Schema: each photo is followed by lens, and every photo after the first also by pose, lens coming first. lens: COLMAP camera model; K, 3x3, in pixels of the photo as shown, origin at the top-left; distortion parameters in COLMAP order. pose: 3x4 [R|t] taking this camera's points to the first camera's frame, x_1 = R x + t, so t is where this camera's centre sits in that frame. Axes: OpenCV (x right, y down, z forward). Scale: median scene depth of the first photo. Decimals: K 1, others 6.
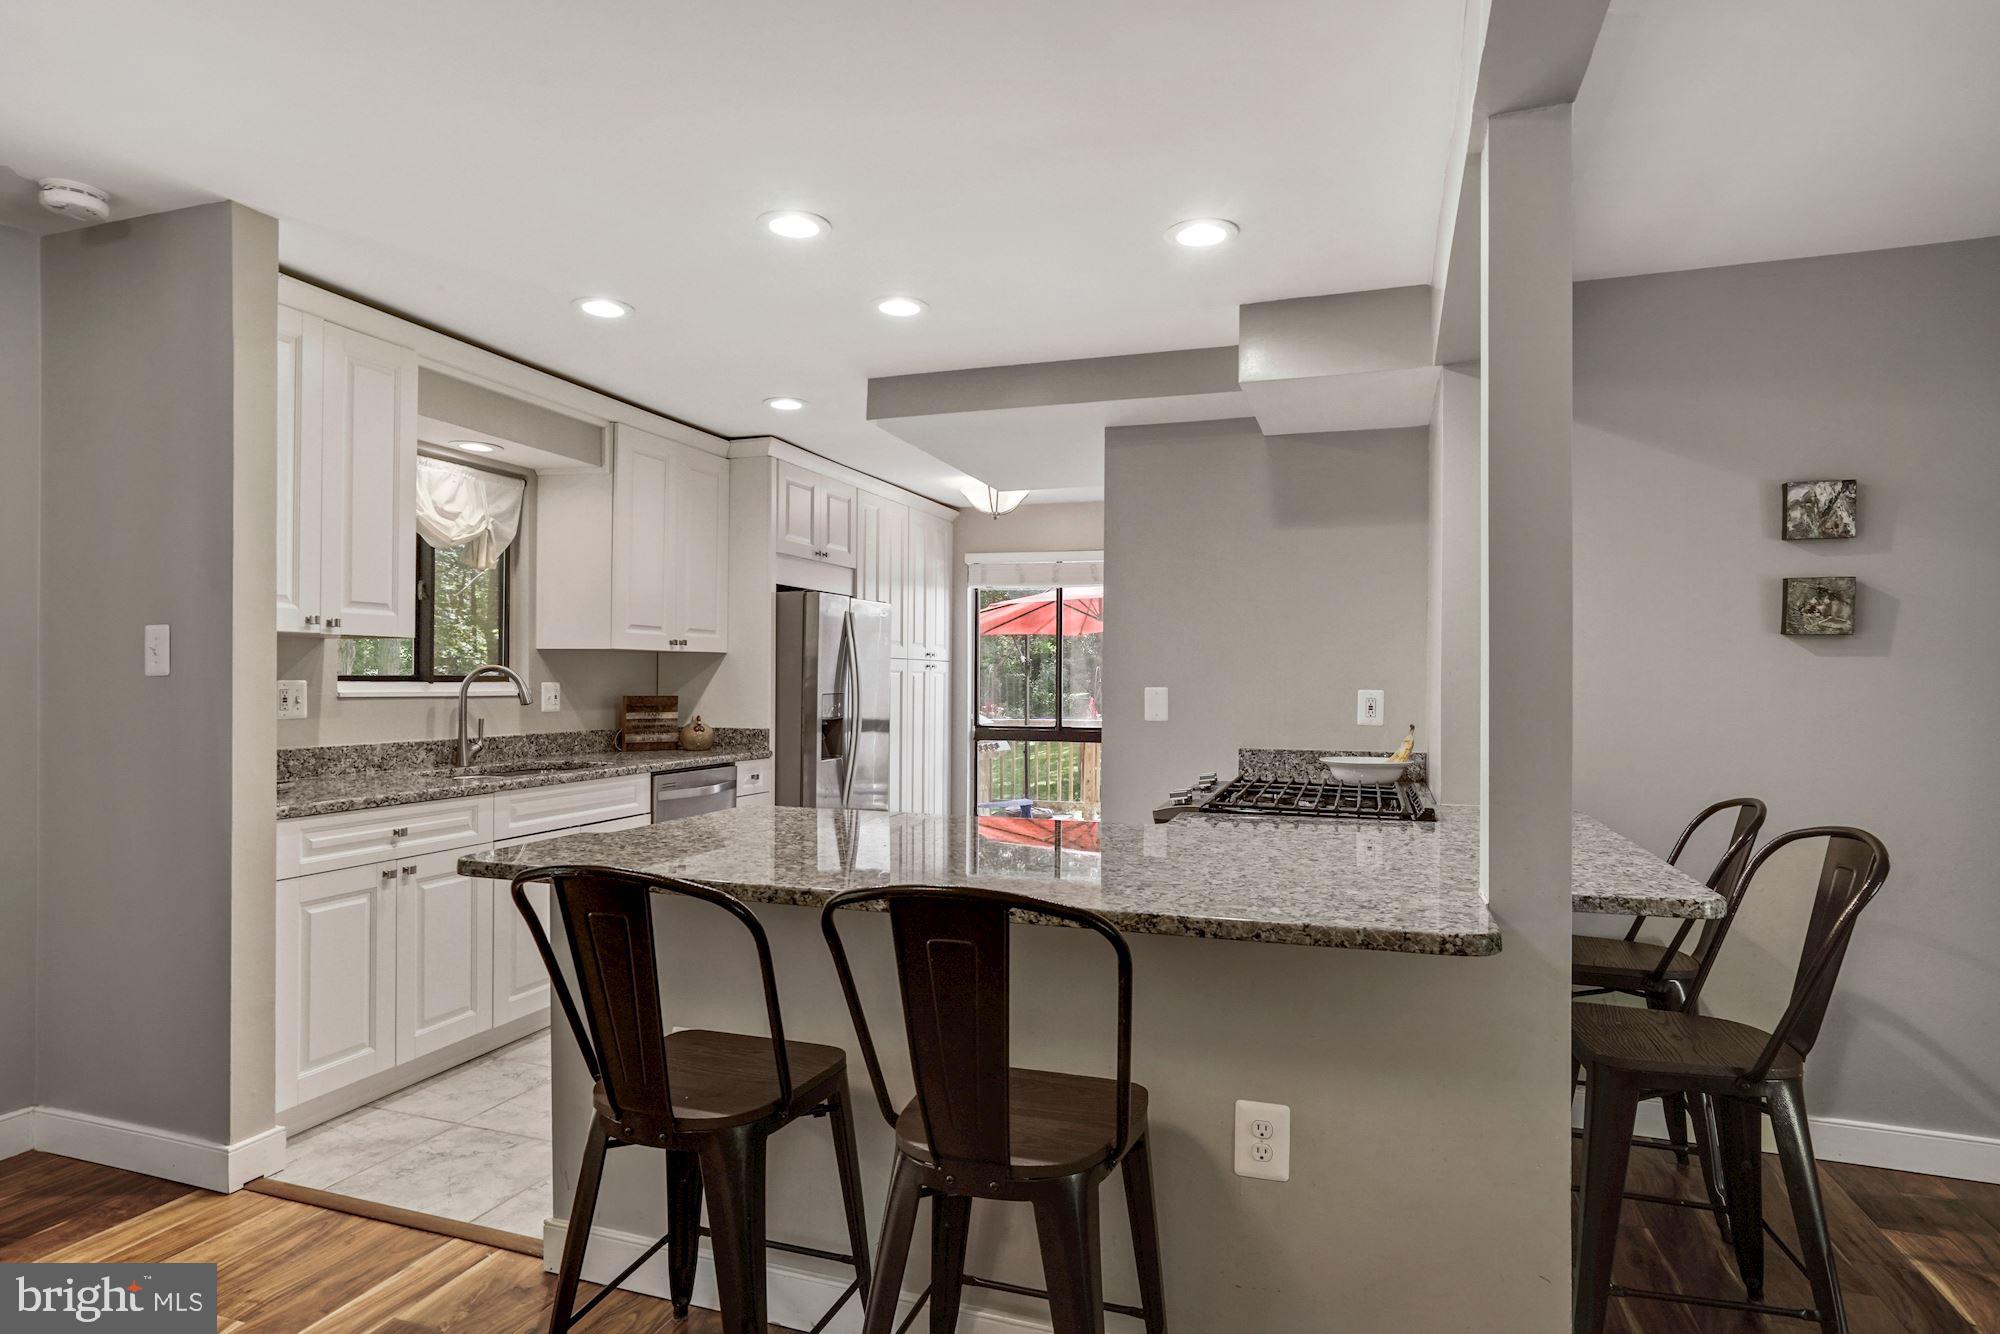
lens RADIAL K [[1104.0, 0, 987.2], [0, 1104.0, 673.9], [0, 0, 1]] dist [-0.002592, -0.000307]
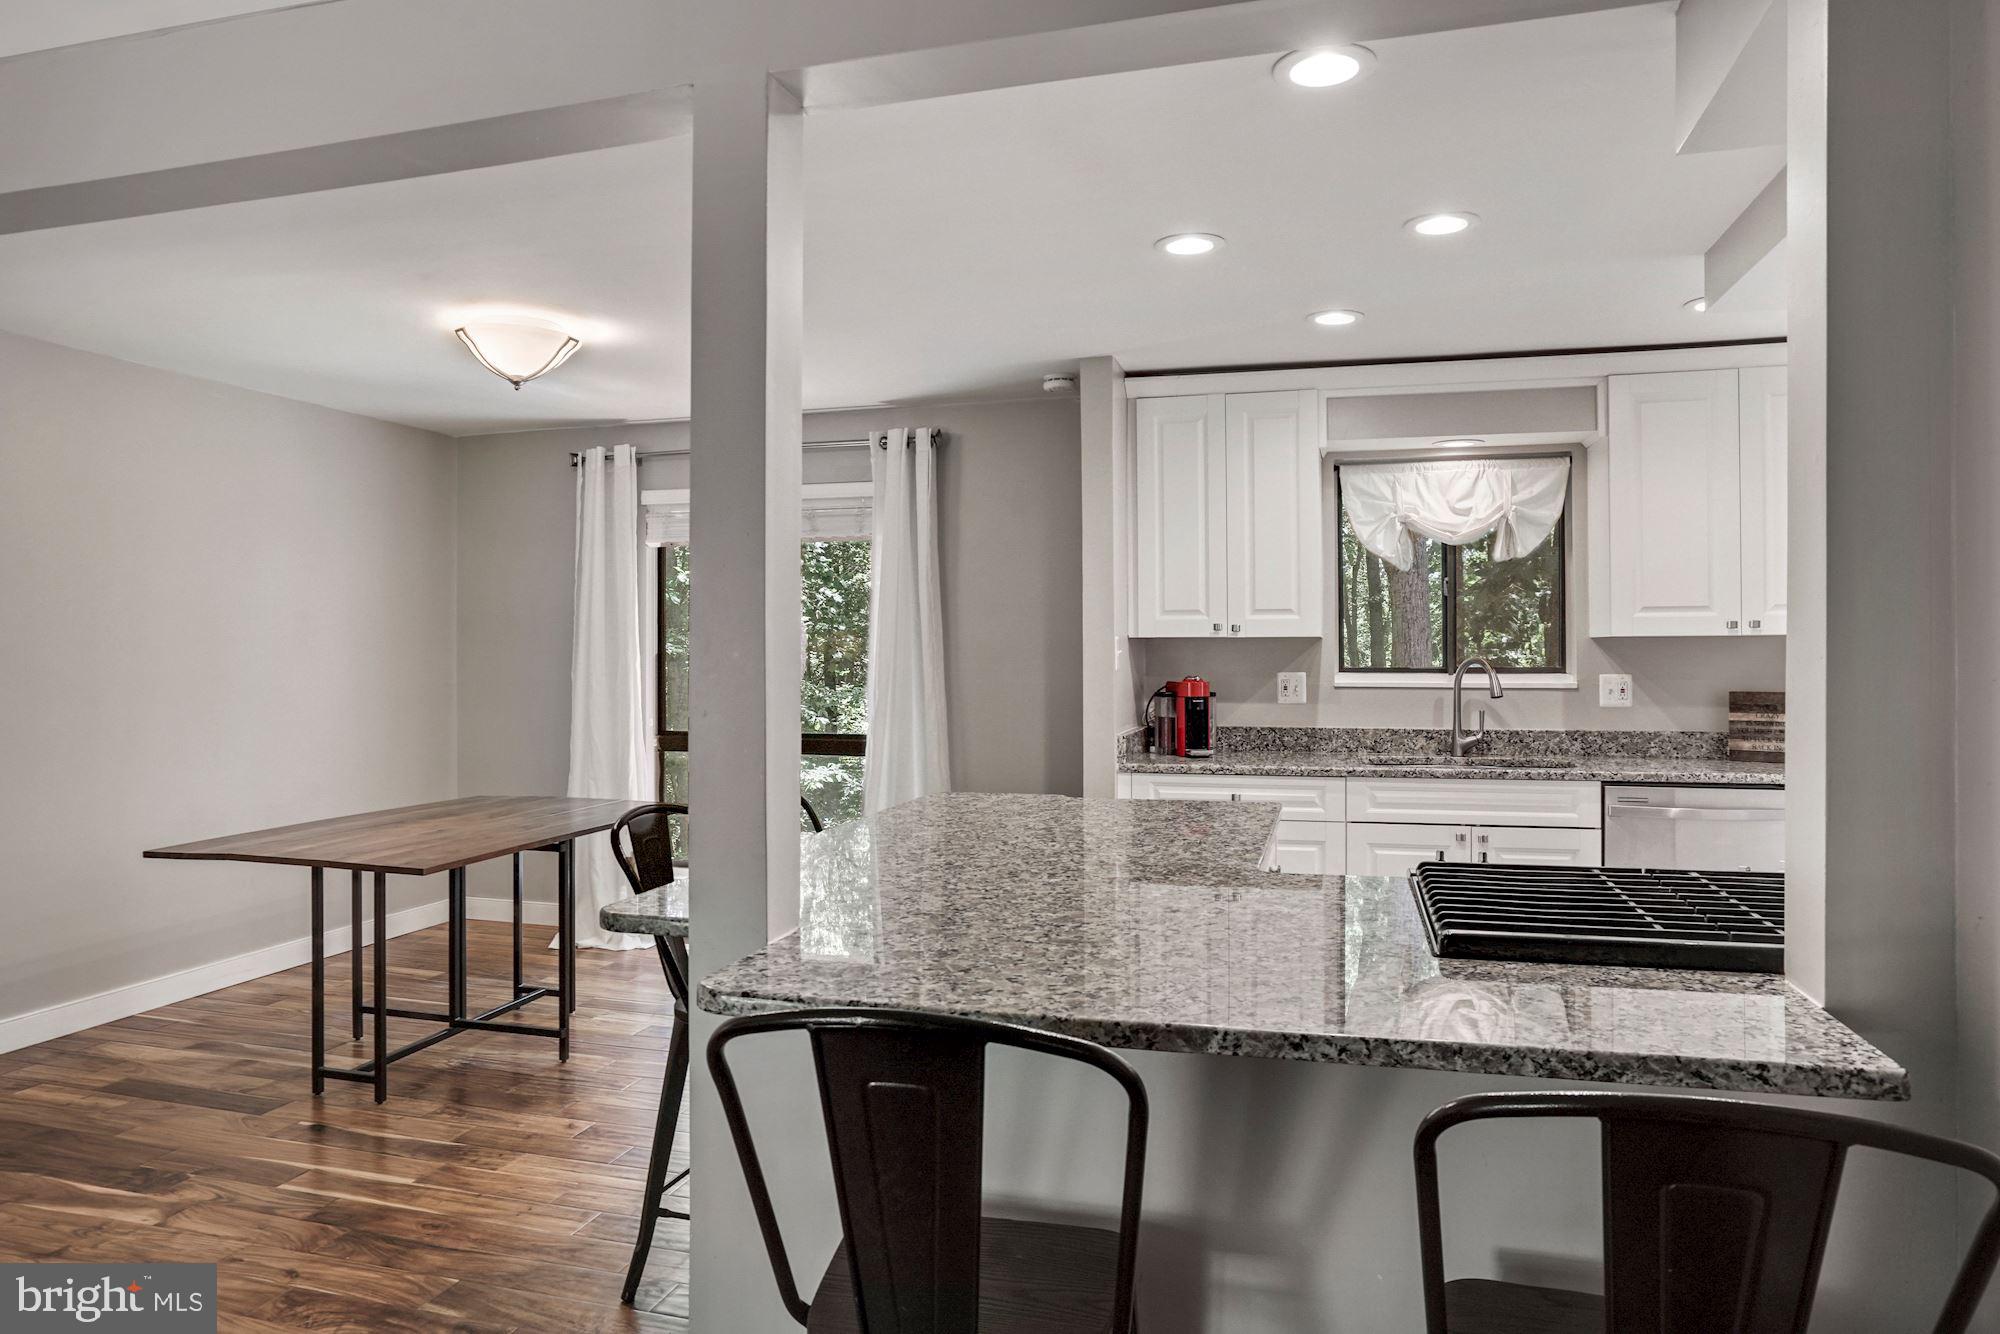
lens RADIAL K [[1288.2, 0, 1026.0], [0, 1288.2, 643.6], [0, 0, 1]] dist [-0.004327, 0.001109]
pose [[0.092253, -0.013845, -0.995639, 0.683514], [0.009509, 0.999870, -0.013023, -0.009241], [0.995690, -0.008267, 0.092373, 0.490996]]
